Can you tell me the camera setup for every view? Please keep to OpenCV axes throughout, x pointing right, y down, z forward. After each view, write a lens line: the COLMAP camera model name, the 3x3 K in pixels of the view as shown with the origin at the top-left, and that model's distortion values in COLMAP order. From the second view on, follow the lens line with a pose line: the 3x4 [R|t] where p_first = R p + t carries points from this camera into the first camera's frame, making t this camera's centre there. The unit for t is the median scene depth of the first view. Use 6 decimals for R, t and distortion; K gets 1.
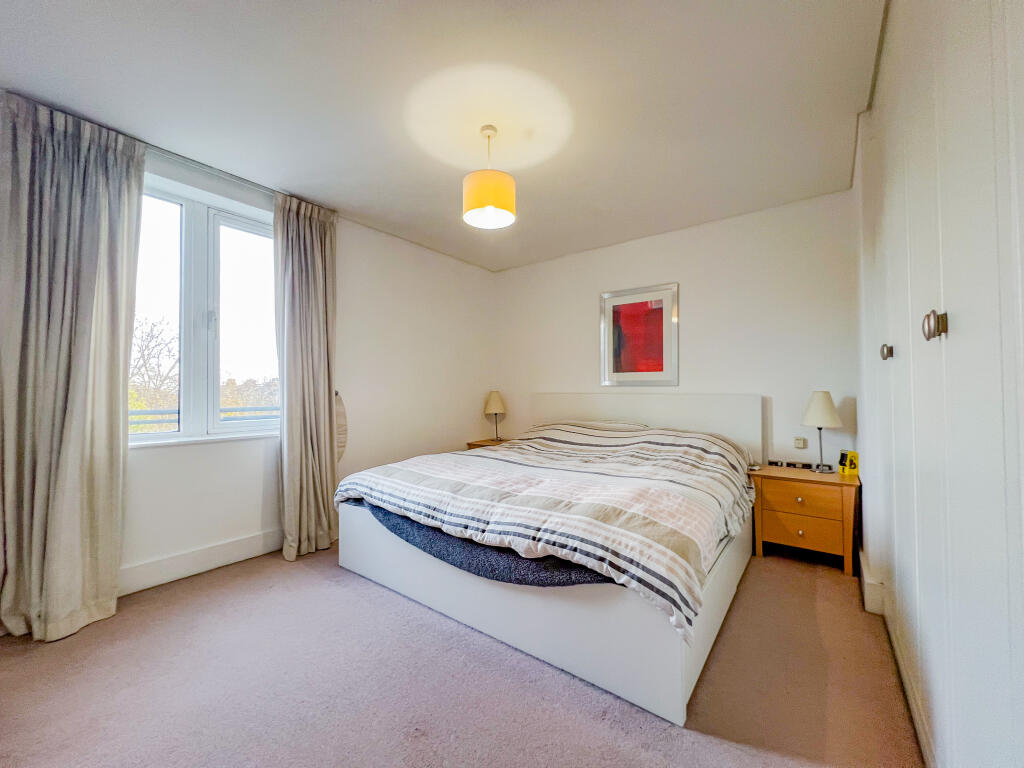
lens RADIAL K [[408.6, 0, 512.0], [0, 408.6, 384.0], [0, 0, 1]] dist [-0.000026, 0.000198]
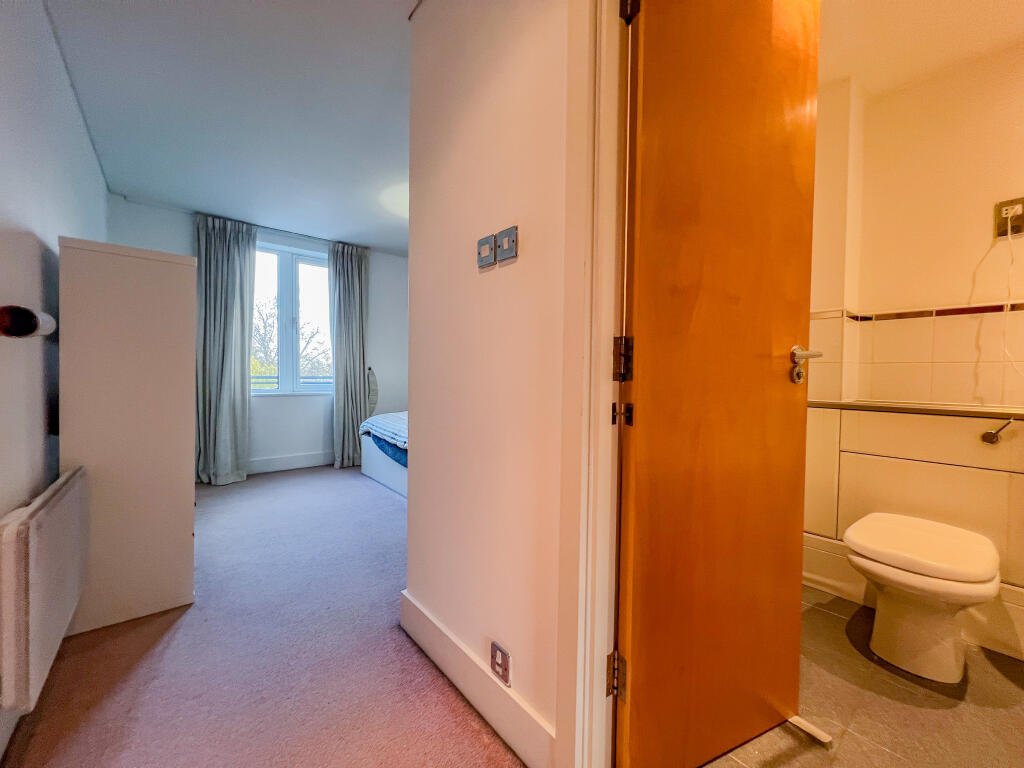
lens RADIAL K [[408.6, 0, 512.0], [0, 408.6, 384.0], [0, 0, 1]] dist [-0.000026, 0.000198]
pose [[0.976323, 0.027884, -0.214512, 0.518553], [-0.017152, 0.998514, 0.051731, -0.009203], [0.215636, -0.046827, 0.975350, -0.464690]]
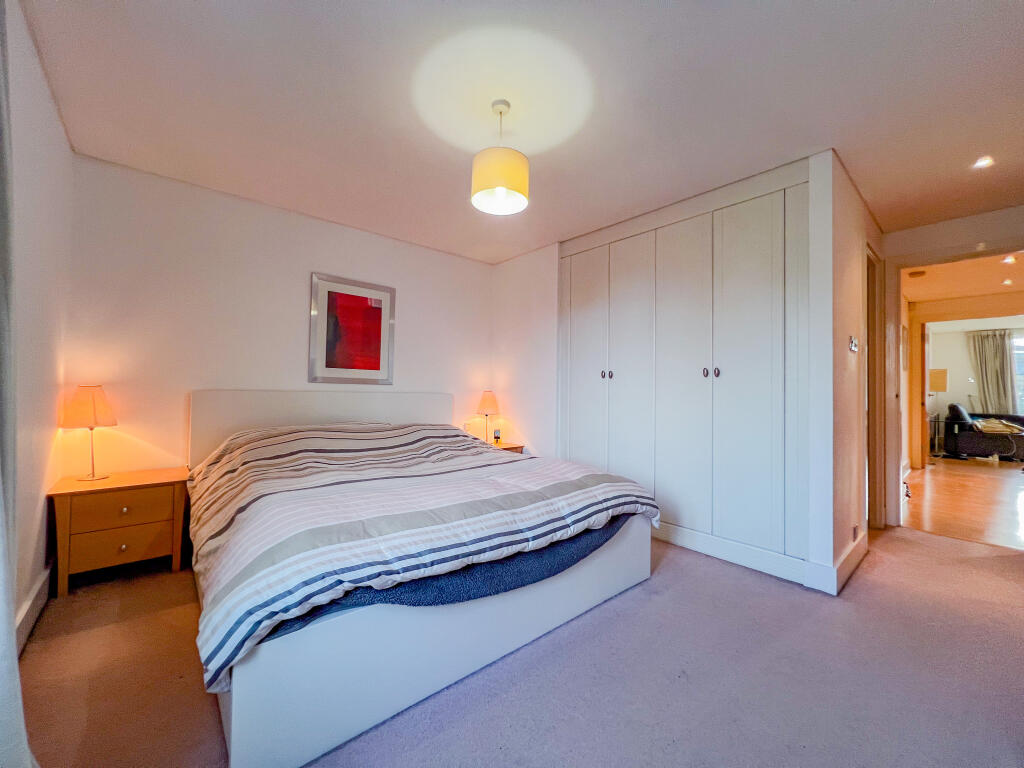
lens RADIAL K [[408.6, 0, 512.0], [0, 408.6, 384.0], [0, 0, 1]] dist [-0.000026, 0.000198]
pose [[0.197145, 0.024080, 0.980078, -0.812618], [-0.031084, 0.999349, -0.018301, 0.016516], [-0.979881, -0.026857, 0.197766, 0.678511]]
